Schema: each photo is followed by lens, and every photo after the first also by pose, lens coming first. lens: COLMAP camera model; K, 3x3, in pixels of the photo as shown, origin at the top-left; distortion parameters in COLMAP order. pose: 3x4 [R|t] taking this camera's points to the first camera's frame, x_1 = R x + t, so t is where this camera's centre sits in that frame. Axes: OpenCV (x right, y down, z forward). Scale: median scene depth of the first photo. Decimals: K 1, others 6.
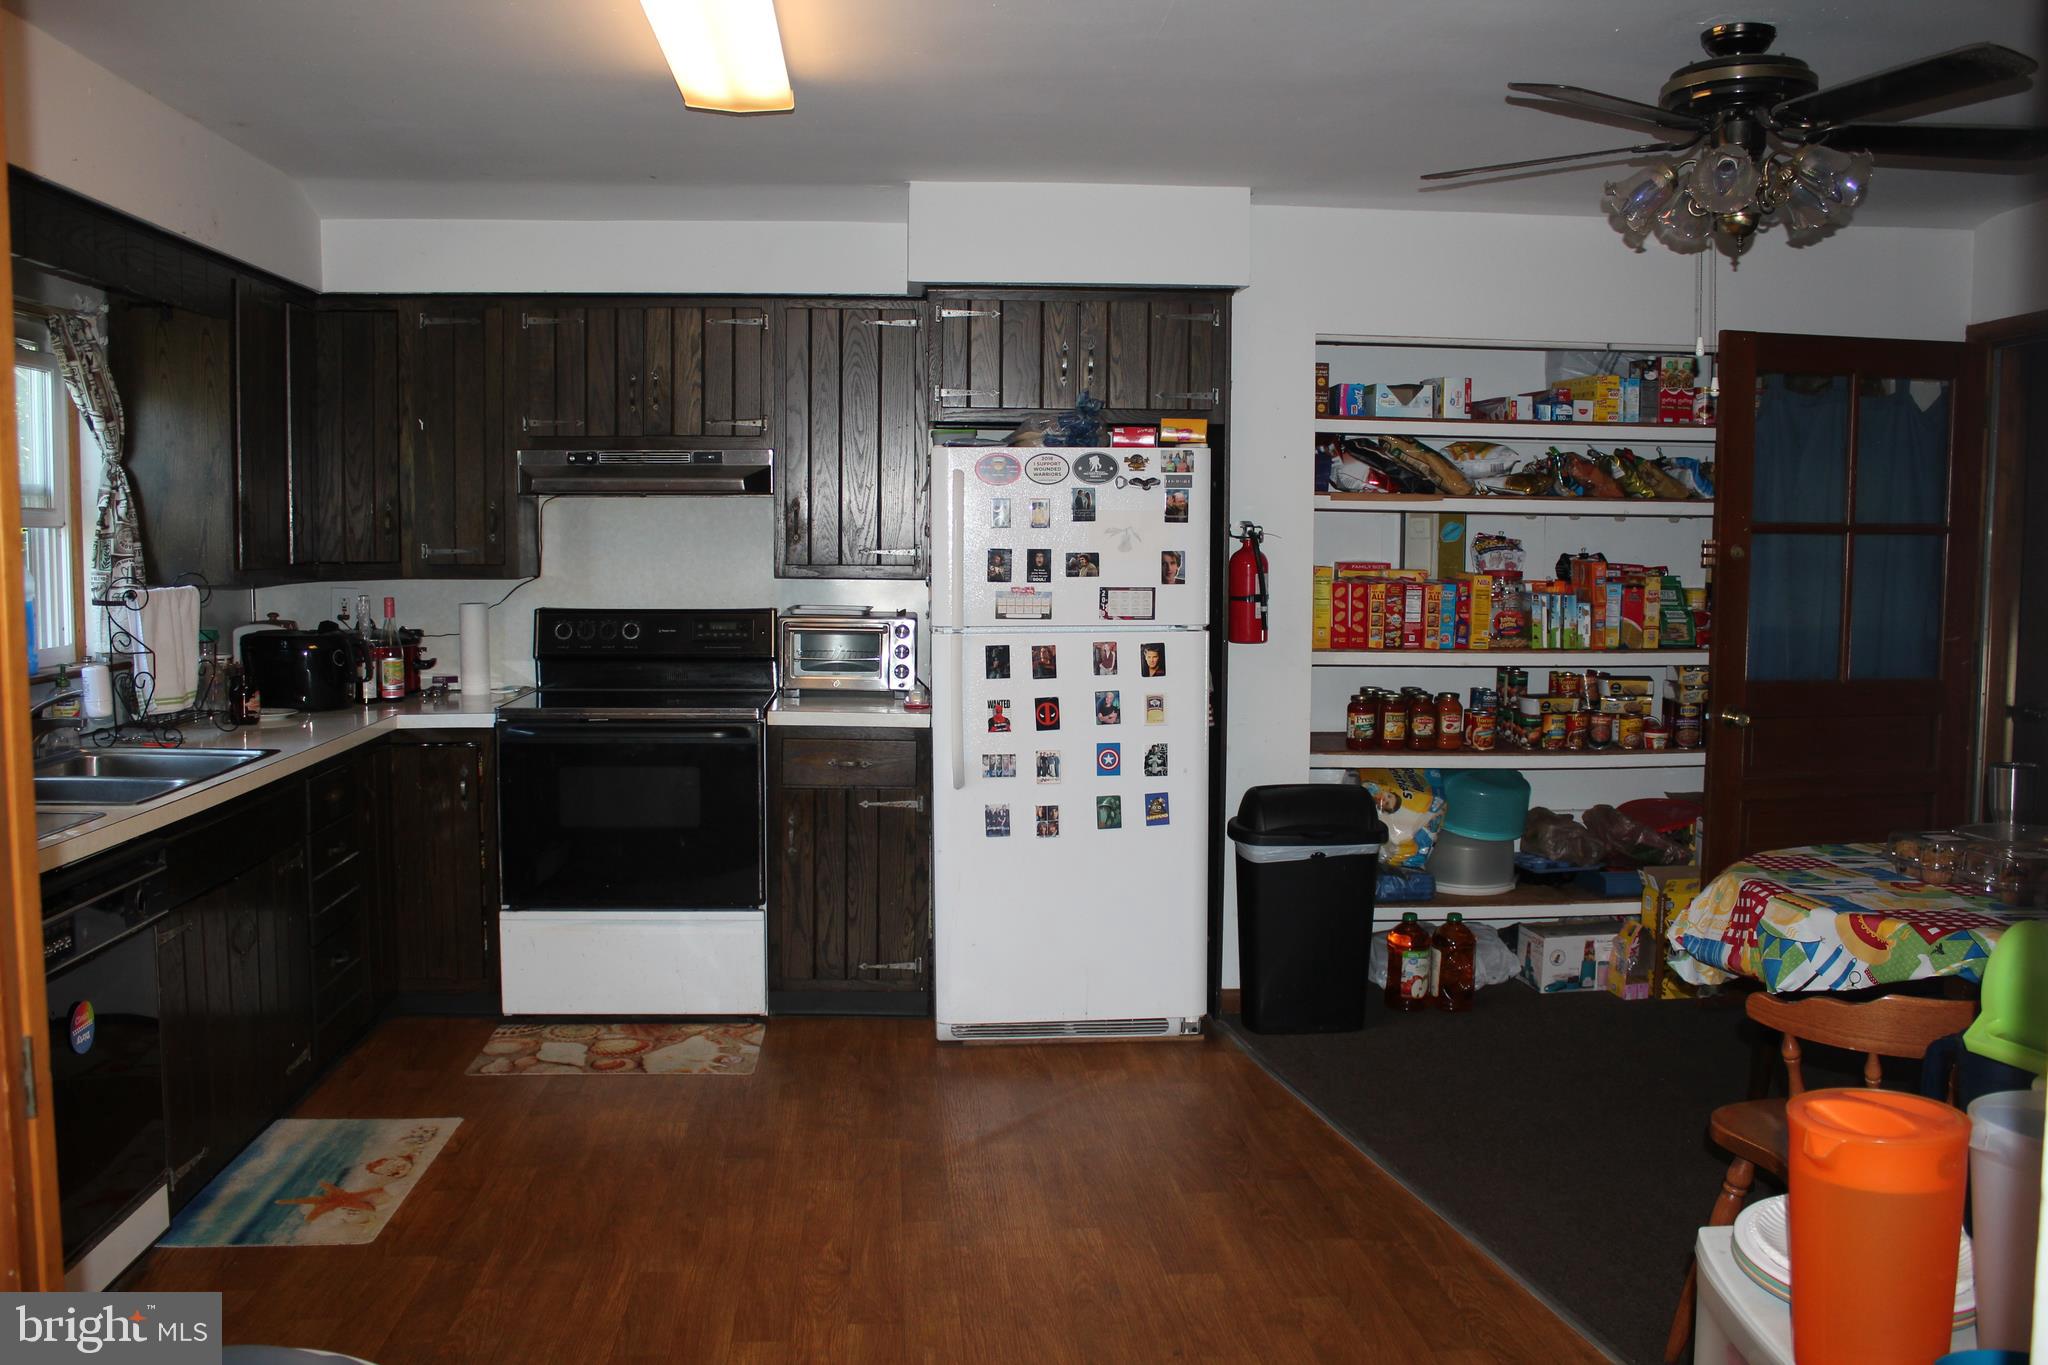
lens RADIAL K [[1768.7, 0, 1029.8], [0, 1768.7, 671.3], [0, 0, 1]] dist [-0.153978, 0.148172]
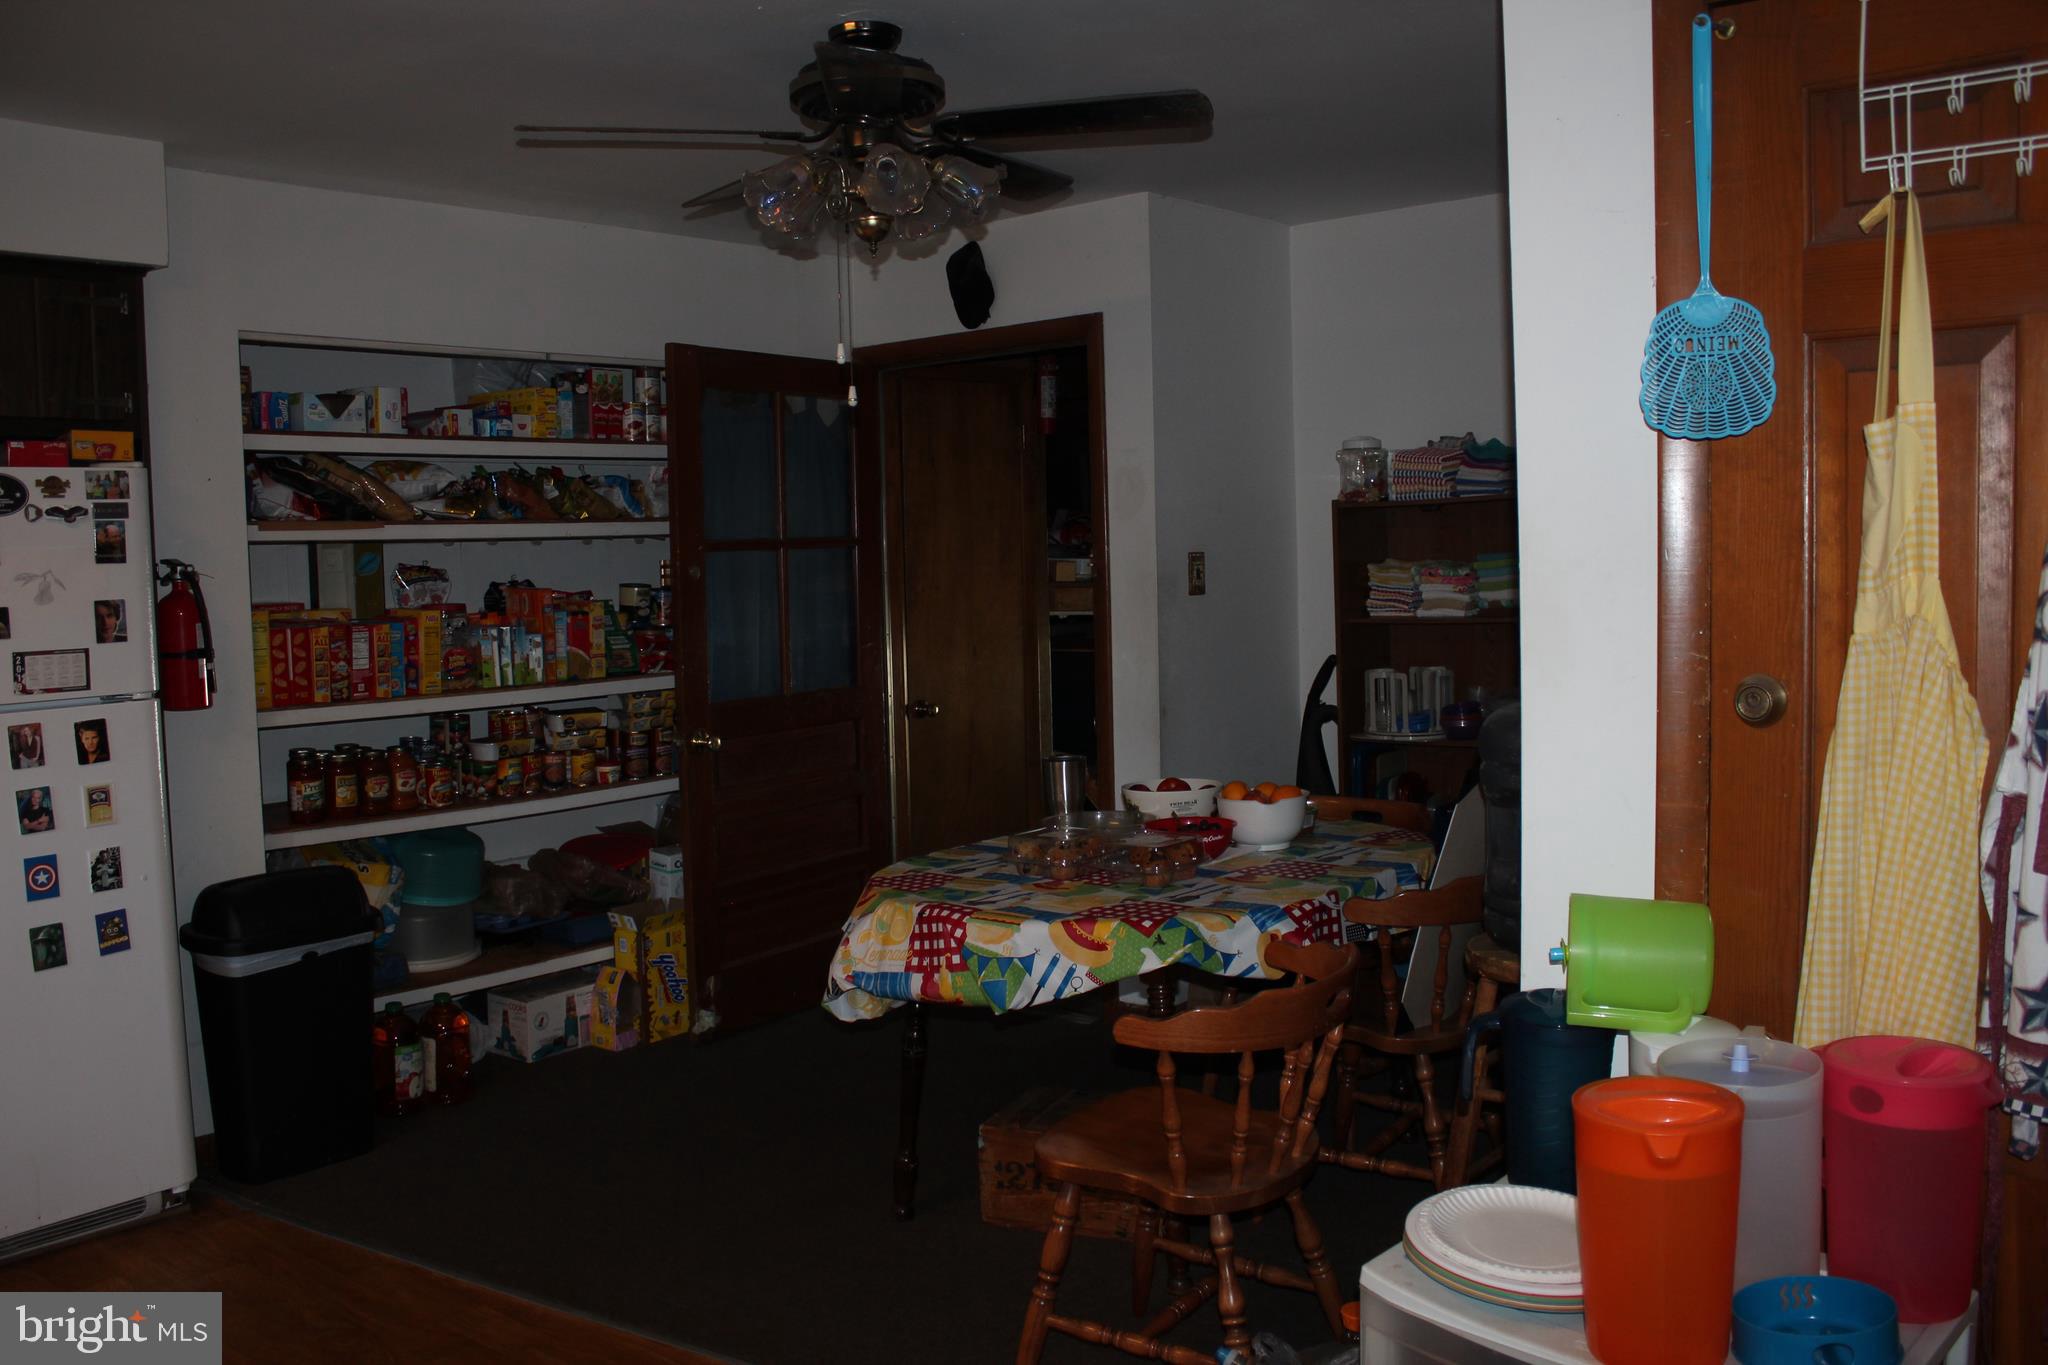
lens RADIAL K [[1768.7, 0, 1029.8], [0, 1768.7, 671.3], [0, 0, 1]] dist [-0.153978, 0.148172]
pose [[0.708228, -0.073197, 0.702179, -0.162394], [0.084136, 0.996273, 0.018992, -0.016773], [-0.700952, 0.045628, 0.711747, 0.176405]]
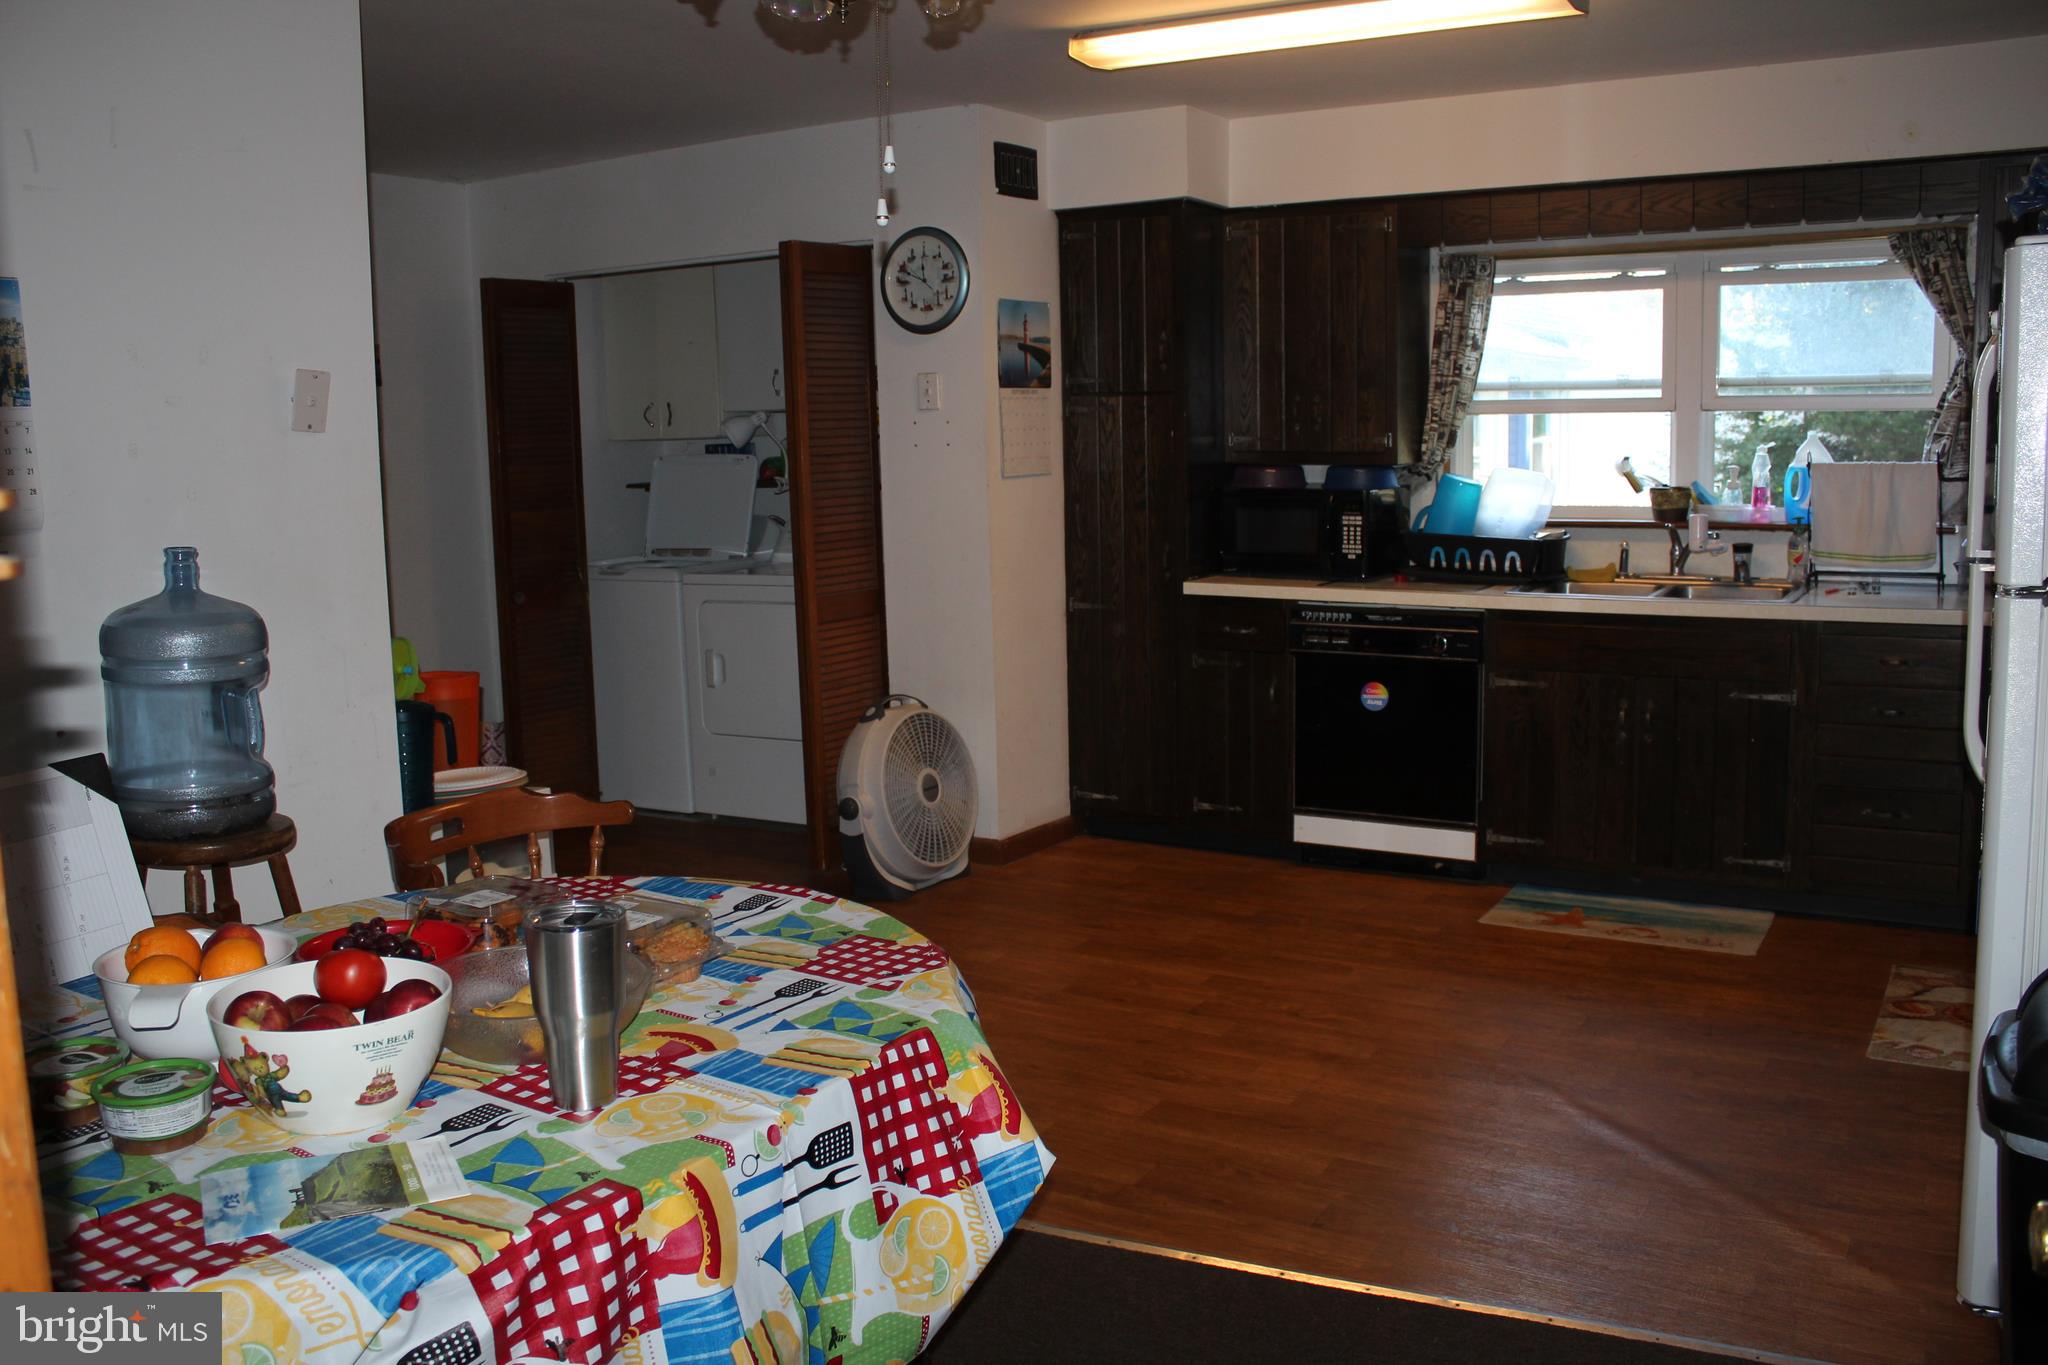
lens RADIAL K [[1768.7, 0, 1029.8], [0, 1768.7, 671.3], [0, 0, 1]] dist [-0.153978, 0.148172]
pose [[-0.584126, 0.119138, -0.802871, 0.684877], [-0.047591, 0.982440, 0.180409, -0.079675], [0.810266, 0.143591, -0.568199, 1.058895]]
